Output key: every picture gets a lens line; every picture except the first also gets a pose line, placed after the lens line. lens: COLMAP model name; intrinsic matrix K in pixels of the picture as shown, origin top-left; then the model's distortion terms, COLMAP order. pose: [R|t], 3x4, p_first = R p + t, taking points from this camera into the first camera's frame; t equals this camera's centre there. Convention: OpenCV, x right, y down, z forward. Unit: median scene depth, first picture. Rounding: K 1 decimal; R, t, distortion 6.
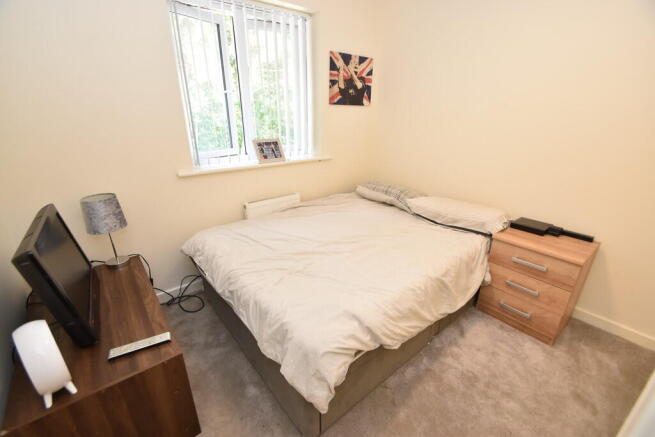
lens RADIAL K [[287.8, 0, 325.5], [0, 287.8, 222.0], [0, 0, 1]] dist [0.014324, -0.016266]
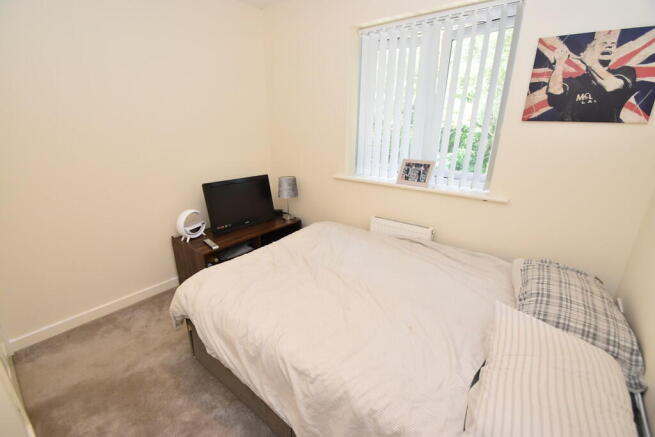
lens RADIAL K [[287.8, 0, 325.5], [0, 287.8, 222.0], [0, 0, 1]] dist [0.014324, -0.016266]
pose [[0.216892, 0.303920, -0.927680, 0.592762], [-0.359726, 0.908310, 0.213470, -0.185948], [0.907499, 0.287411, 0.306333, 0.477319]]
